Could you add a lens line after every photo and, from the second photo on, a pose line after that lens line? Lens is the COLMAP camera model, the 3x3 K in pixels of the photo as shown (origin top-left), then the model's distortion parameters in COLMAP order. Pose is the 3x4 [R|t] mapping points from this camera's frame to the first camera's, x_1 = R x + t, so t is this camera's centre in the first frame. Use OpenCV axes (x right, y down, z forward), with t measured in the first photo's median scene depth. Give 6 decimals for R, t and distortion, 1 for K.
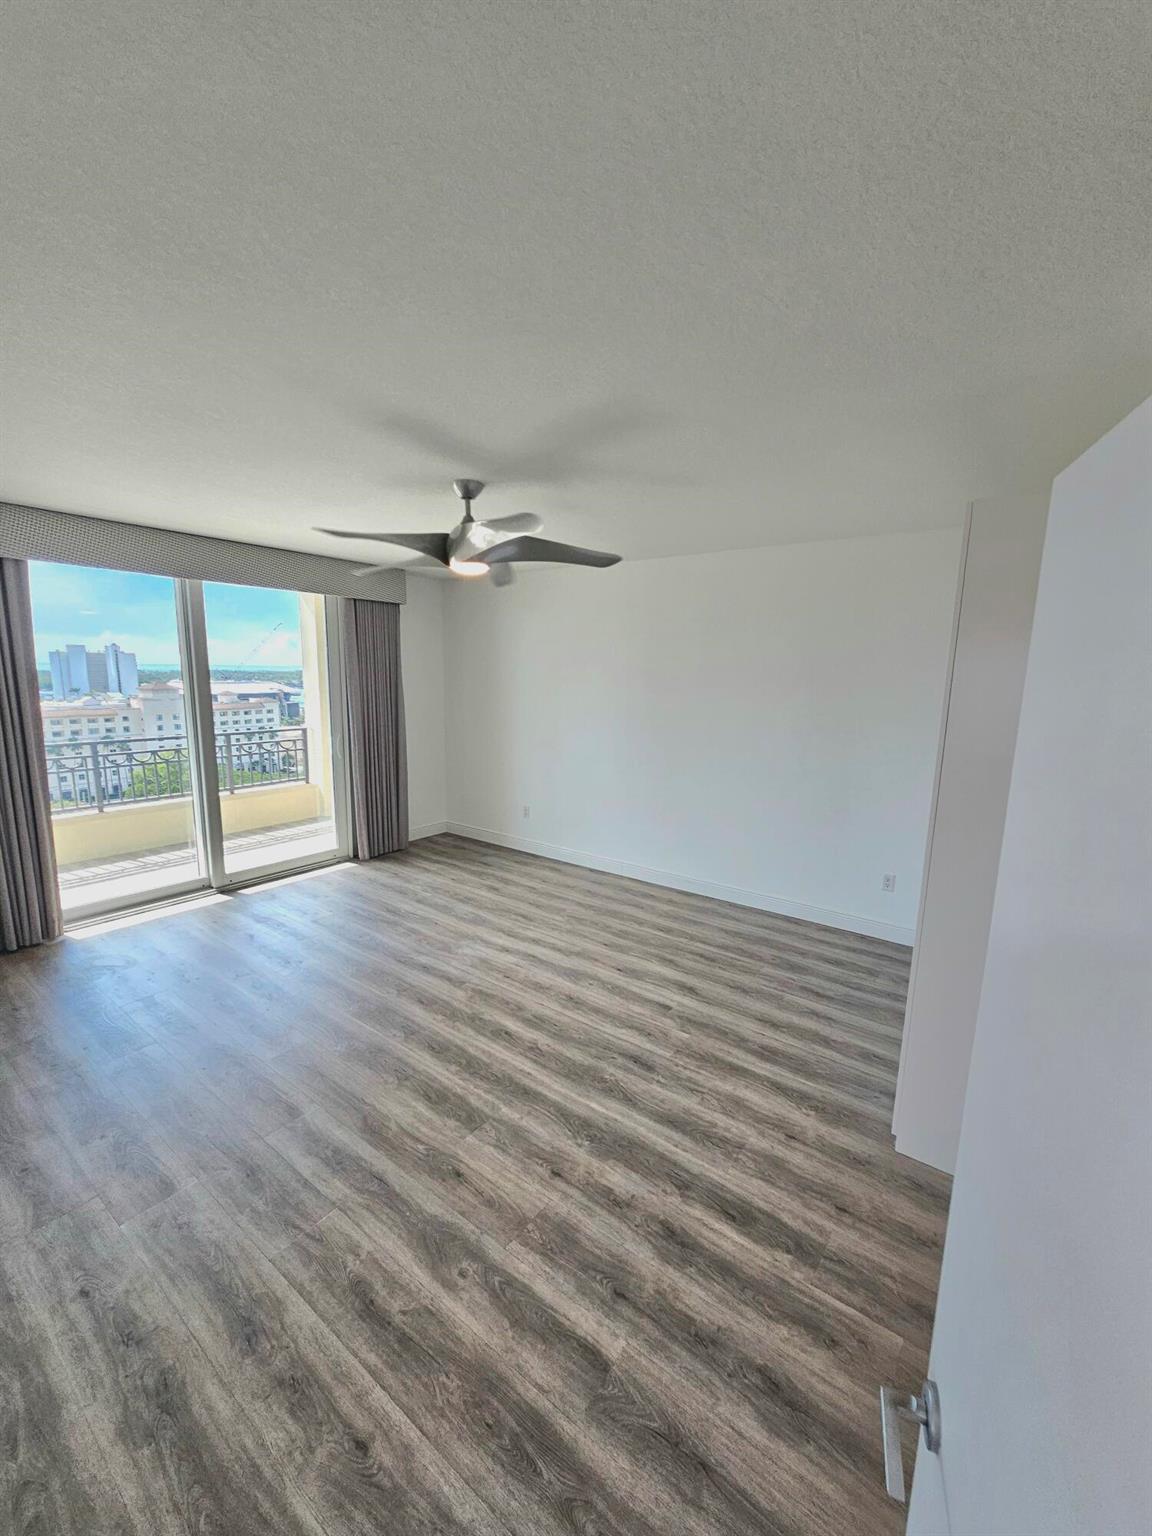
lens RADIAL K [[627.5, 0, 575.8], [0, 627.5, 775.8], [0, 0, 1]] dist [-0.013454, 0.006222]
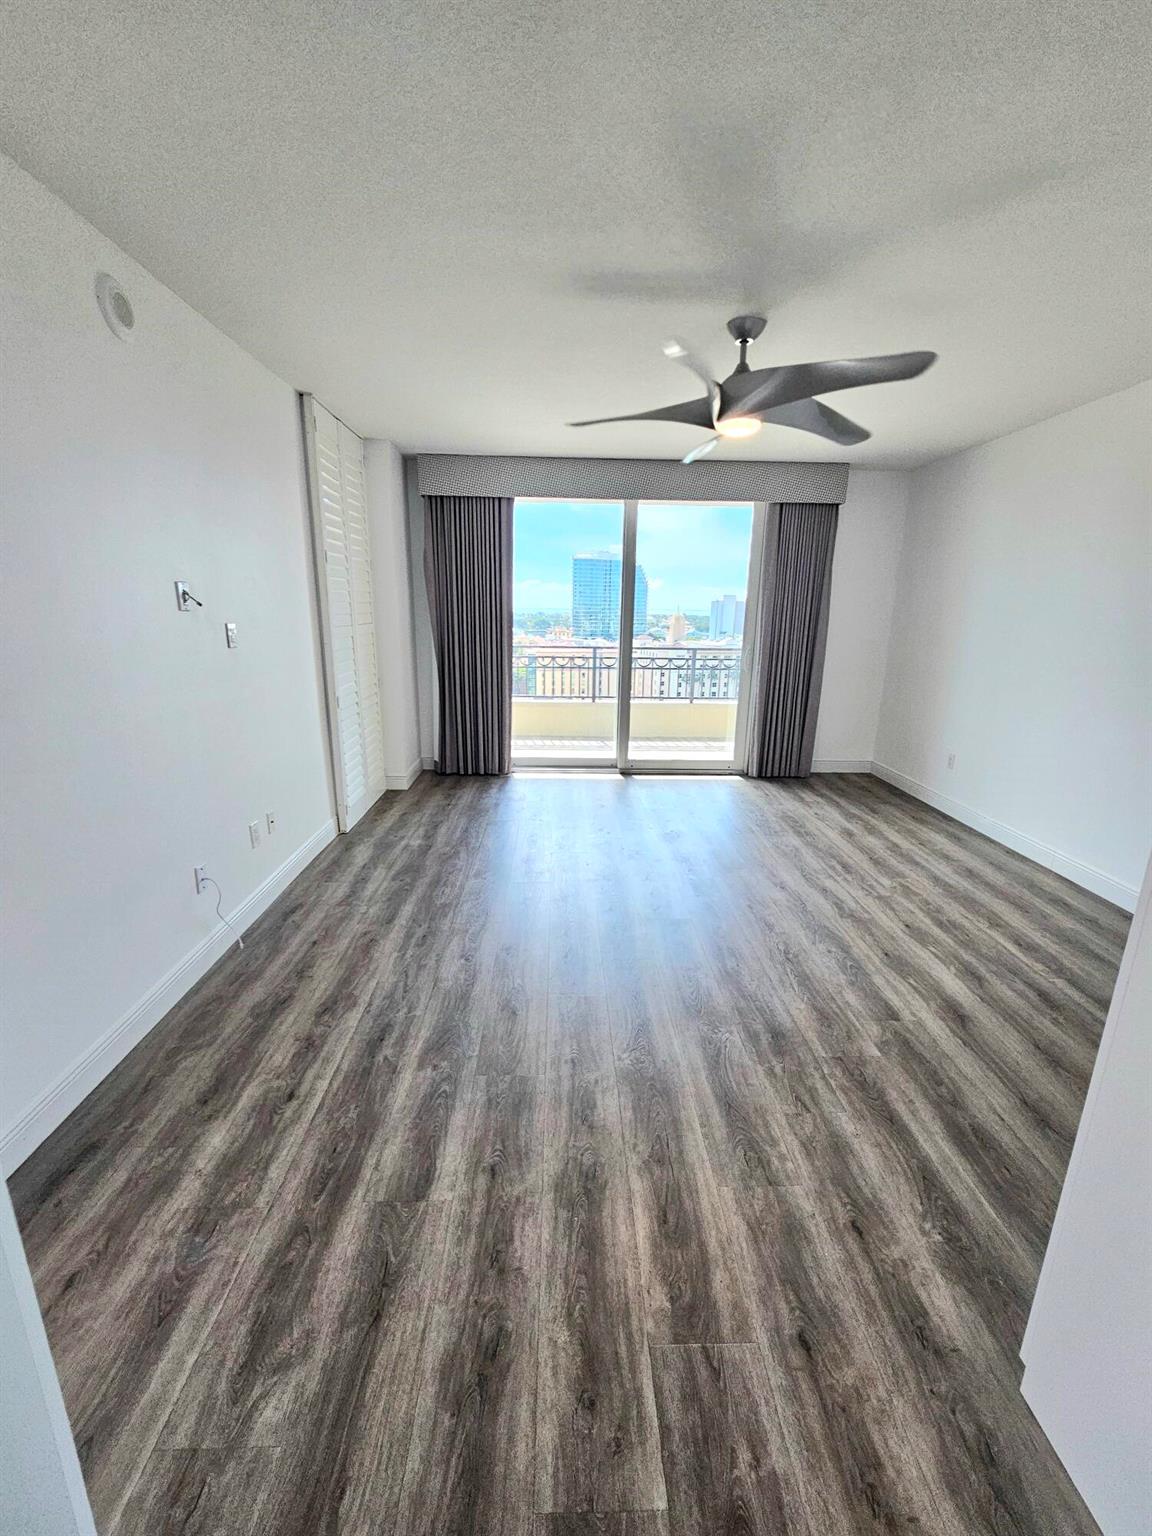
lens RADIAL K [[627.5, 0, 575.8], [0, 627.5, 775.8], [0, 0, 1]] dist [-0.013454, 0.006222]
pose [[0.622241, 0.195593, -0.757997, 0.502548], [-0.133205, 0.980617, 0.143690, 0.057067], [0.771409, 0.011559, 0.636234, 0.321631]]
